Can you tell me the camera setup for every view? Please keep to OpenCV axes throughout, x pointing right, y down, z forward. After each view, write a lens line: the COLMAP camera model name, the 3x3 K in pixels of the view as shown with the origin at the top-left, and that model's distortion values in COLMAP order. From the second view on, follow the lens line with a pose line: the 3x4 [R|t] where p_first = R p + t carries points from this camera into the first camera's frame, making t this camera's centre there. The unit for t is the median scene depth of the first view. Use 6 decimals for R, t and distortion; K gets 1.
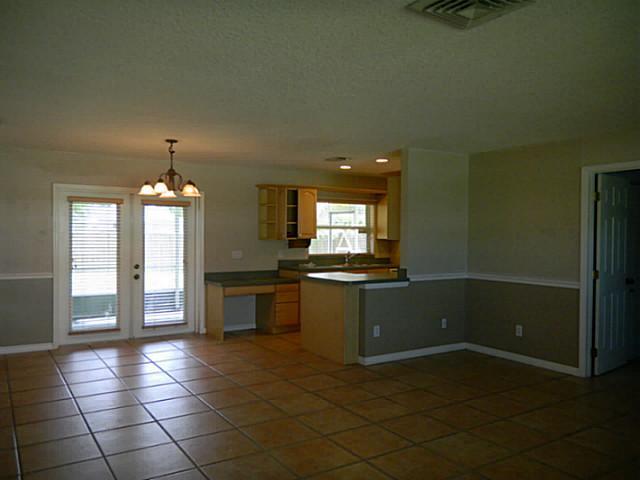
lens RADIAL K [[521.2, 0, 320.0], [0, 521.2, 240.0], [0, 0, 1]] dist [-0.003476, -0.004066]
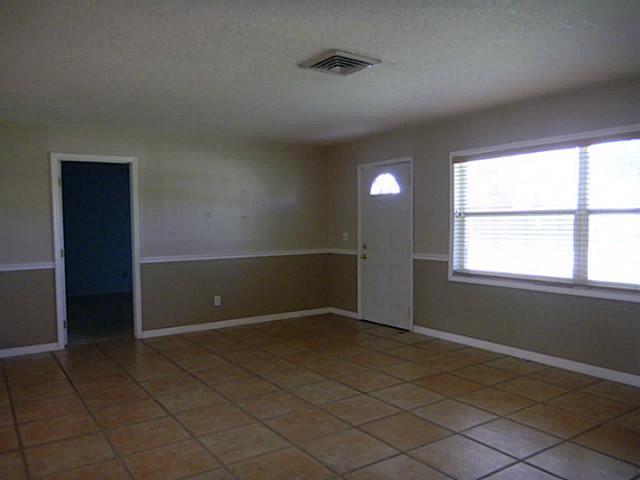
lens RADIAL K [[521.2, 0, 320.0], [0, 521.2, 240.0], [0, 0, 1]] dist [-0.003476, -0.004066]
pose [[-0.033843, -0.039763, 0.998636, -0.481664], [0.023472, 0.998901, 0.040569, 0.005724], [-0.999152, 0.024813, -0.032872, 0.417609]]
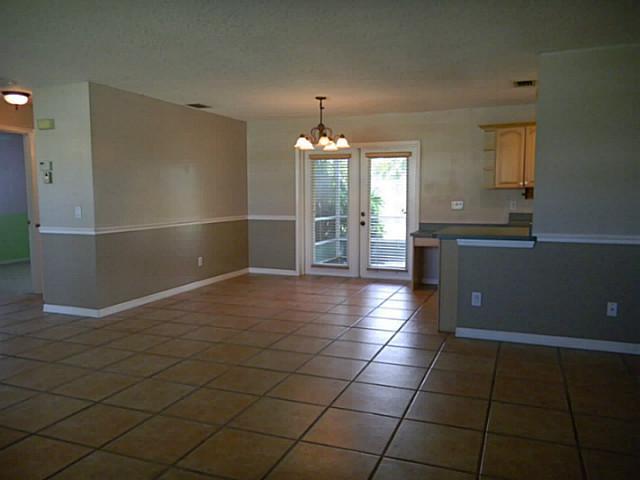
lens RADIAL K [[521.2, 0, 320.0], [0, 521.2, 240.0], [0, 0, 1]] dist [-0.003476, -0.004066]
pose [[0.578336, 0.068399, -0.812927, 0.593049], [-0.003382, 0.996671, 0.081453, 0.018599], [0.815792, -0.044358, 0.576642, 0.327711]]
